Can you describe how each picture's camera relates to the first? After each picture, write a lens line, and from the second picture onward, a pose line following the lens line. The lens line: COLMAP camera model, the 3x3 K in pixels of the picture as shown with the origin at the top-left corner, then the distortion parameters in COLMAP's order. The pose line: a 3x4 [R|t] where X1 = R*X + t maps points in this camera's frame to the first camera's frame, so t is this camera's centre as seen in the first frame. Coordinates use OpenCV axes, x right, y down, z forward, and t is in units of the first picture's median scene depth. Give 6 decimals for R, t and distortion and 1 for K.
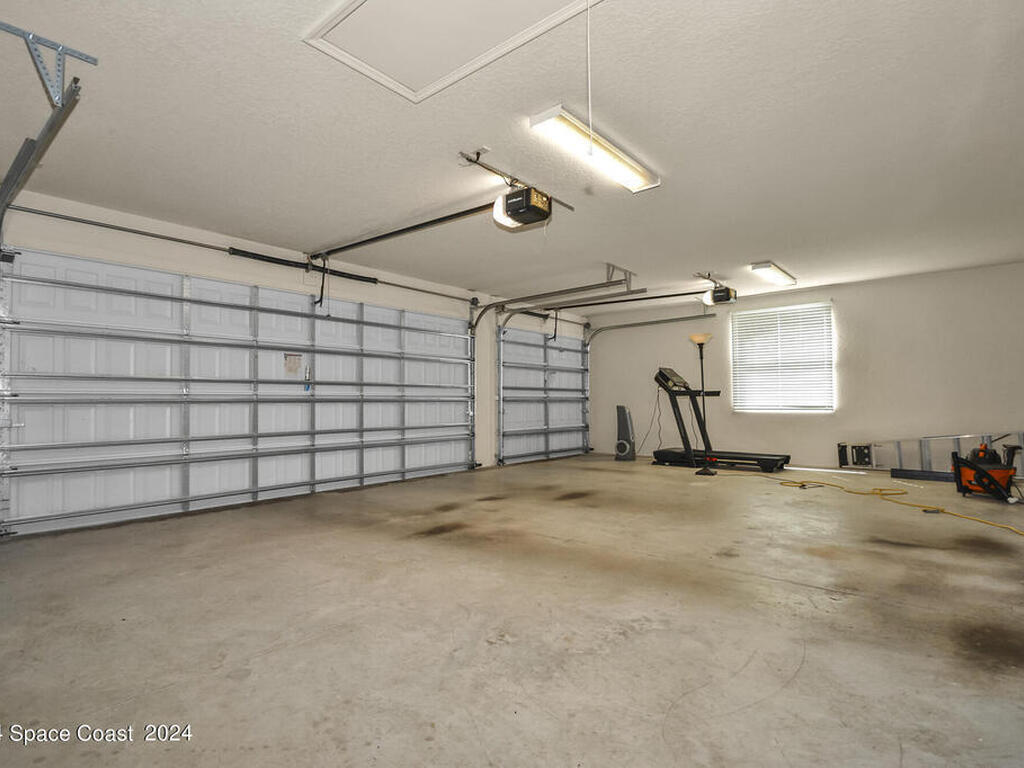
lens RADIAL K [[526.9, 0, 512.9], [0, 526.9, 387.4], [0, 0, 1]] dist [0.003217, -0.005620]
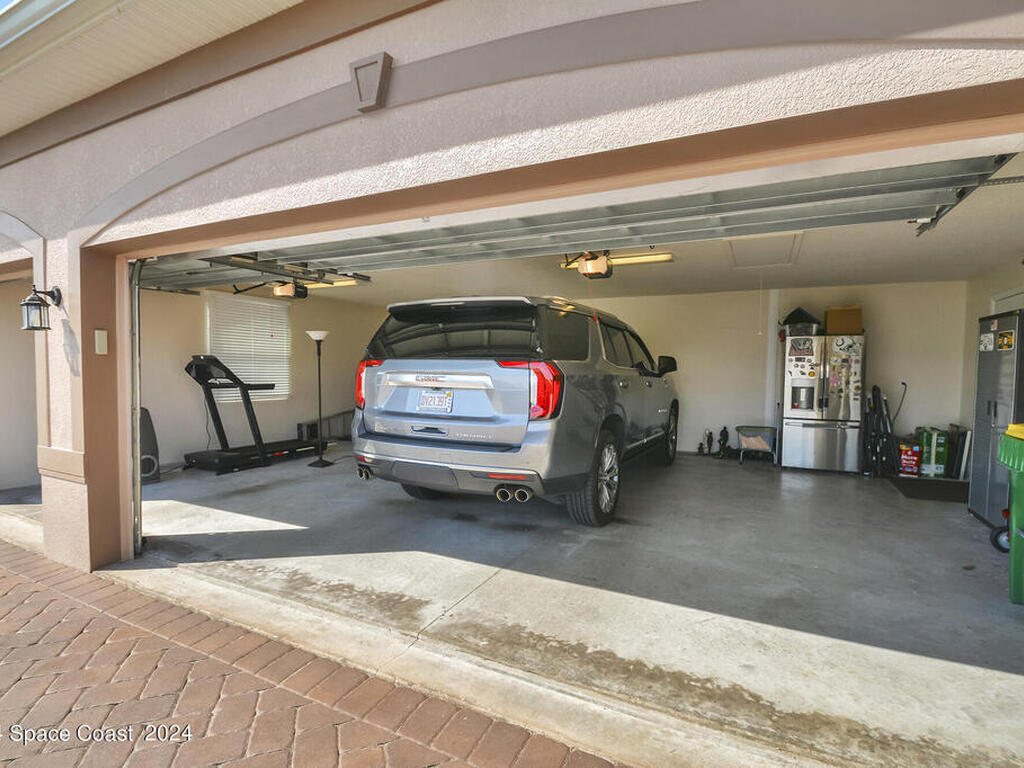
lens RADIAL K [[526.9, 0, 509.3], [0, 526.9, 386.3], [0, 0, 1]] dist [0.003217, -0.005620]
pose [[-0.240772, -0.033115, 0.970017, -1.237601], [-0.032600, 0.999130, 0.026017, -0.053479], [-0.970034, -0.025358, -0.241642, 1.514233]]
